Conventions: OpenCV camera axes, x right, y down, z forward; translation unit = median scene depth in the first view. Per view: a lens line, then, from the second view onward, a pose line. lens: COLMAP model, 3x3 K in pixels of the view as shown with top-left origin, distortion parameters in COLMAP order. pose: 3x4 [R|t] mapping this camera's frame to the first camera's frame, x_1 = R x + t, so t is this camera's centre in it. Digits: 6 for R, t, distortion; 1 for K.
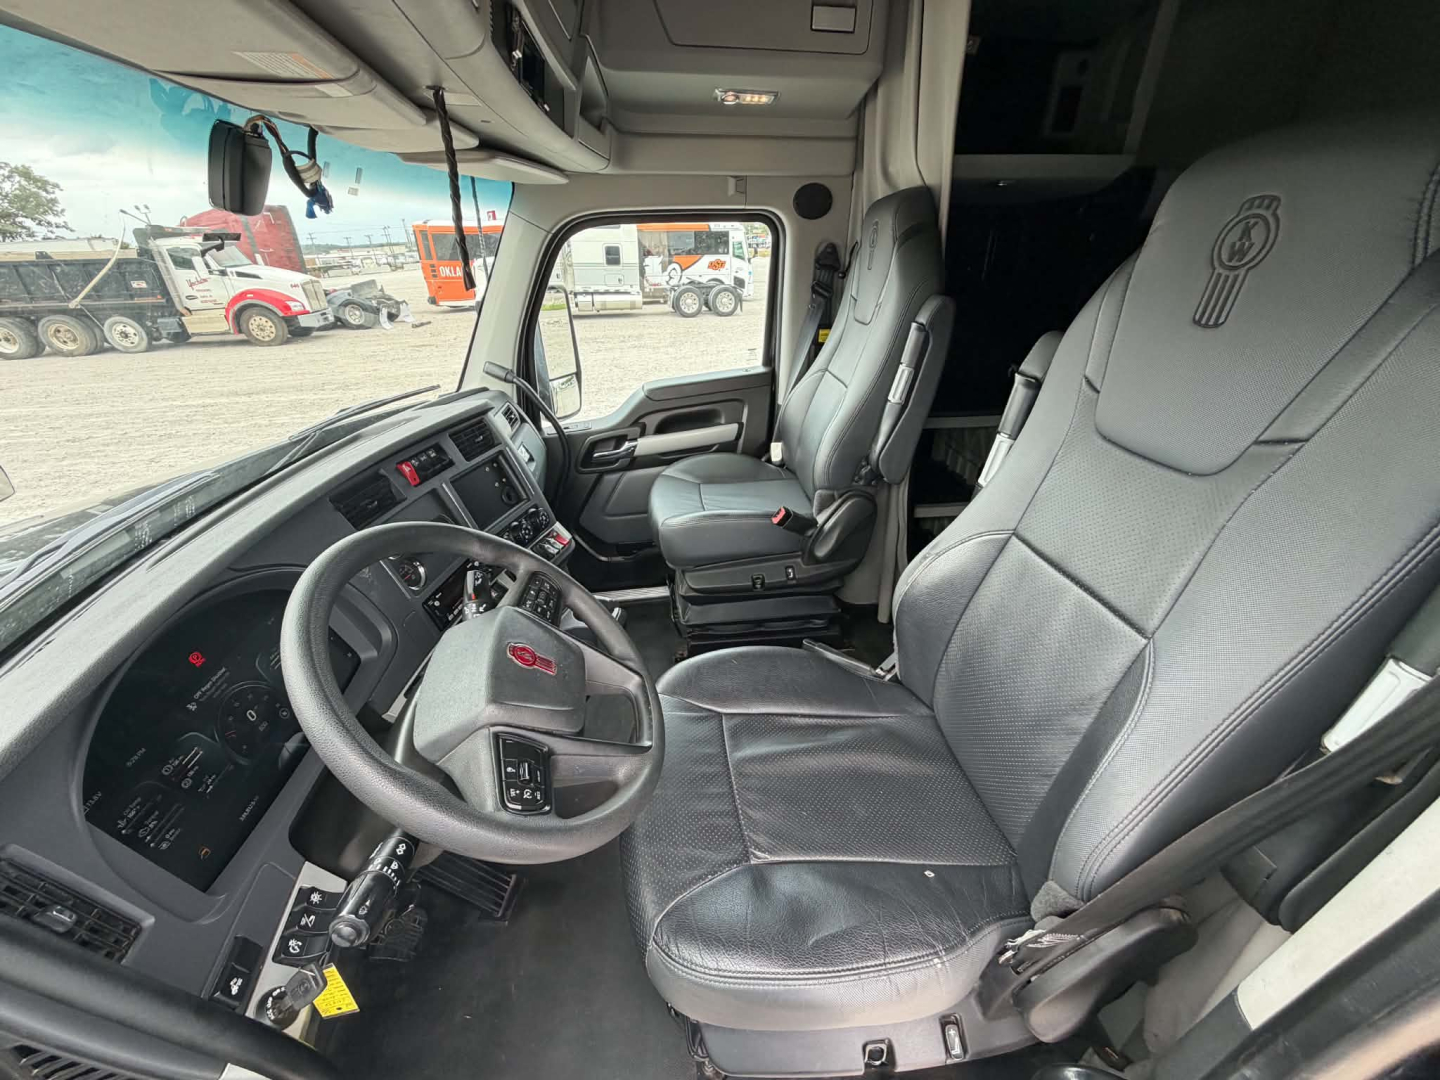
lens RADIAL K [[576.9, 0, 714.6], [0, 576.9, 534.3], [0, 0, 1]] dist [0.001408, 0.000684]
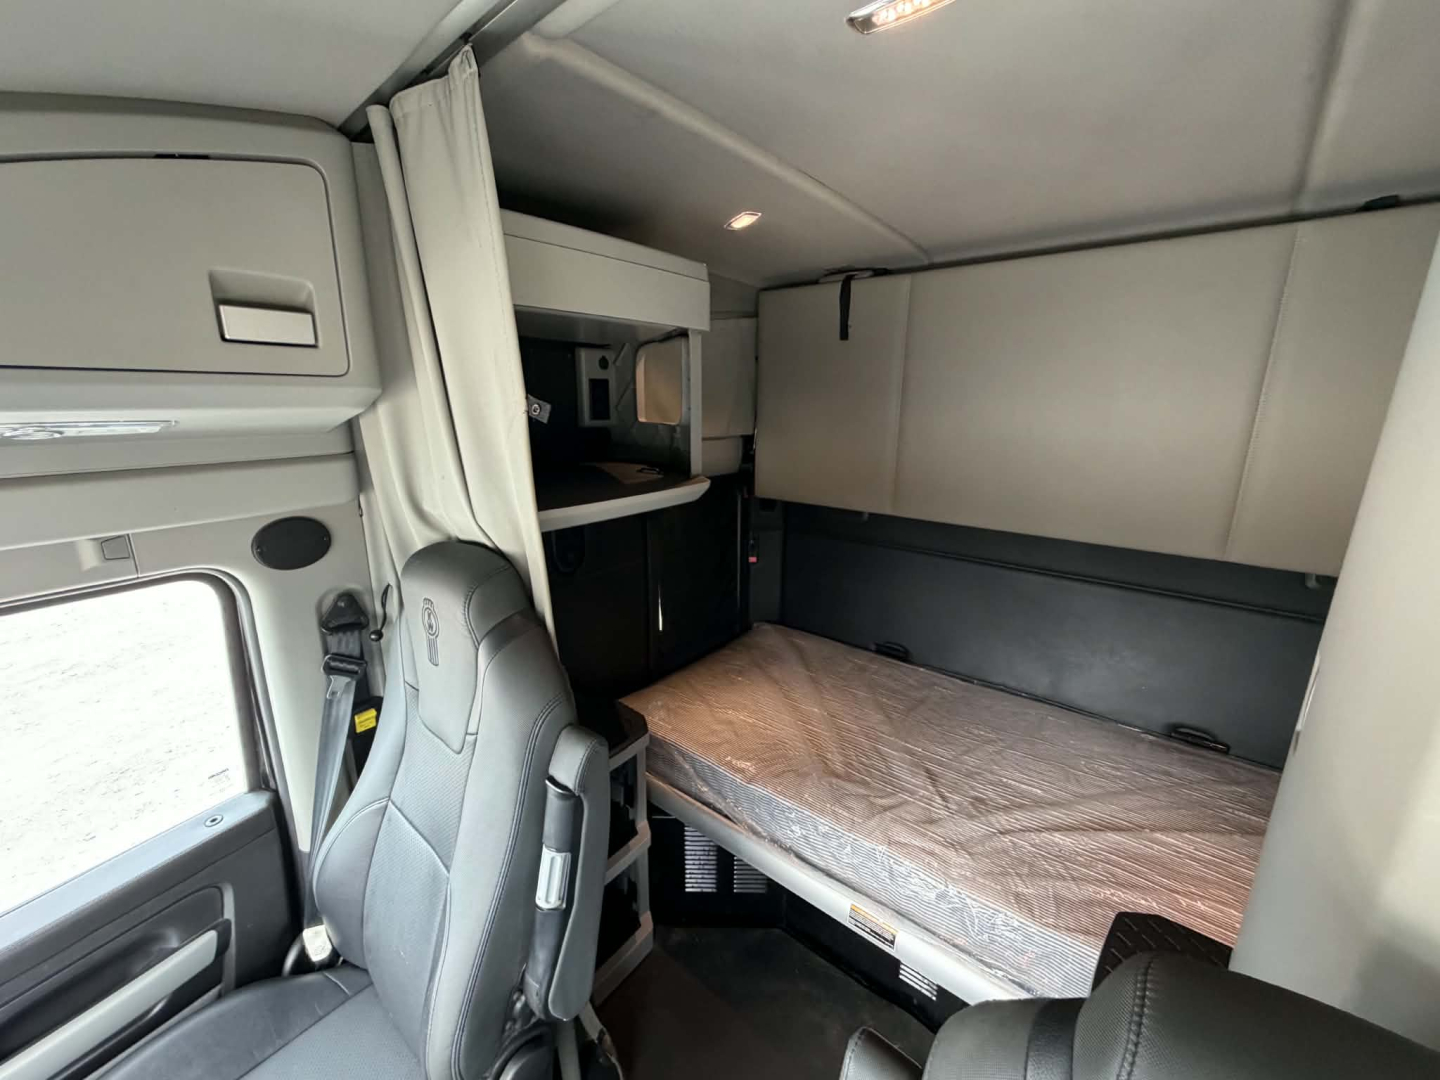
lens RADIAL K [[576.3, 0, 721.3], [0, 576.3, 534.2], [0, 0, 1]] dist [0.000960, -0.000233]
pose [[0.707025, -0.161252, 0.688559, 0.070432], [0.325034, 0.938819, -0.113891, -0.358142], [-0.628067, 0.304329, 0.716181, 0.271787]]
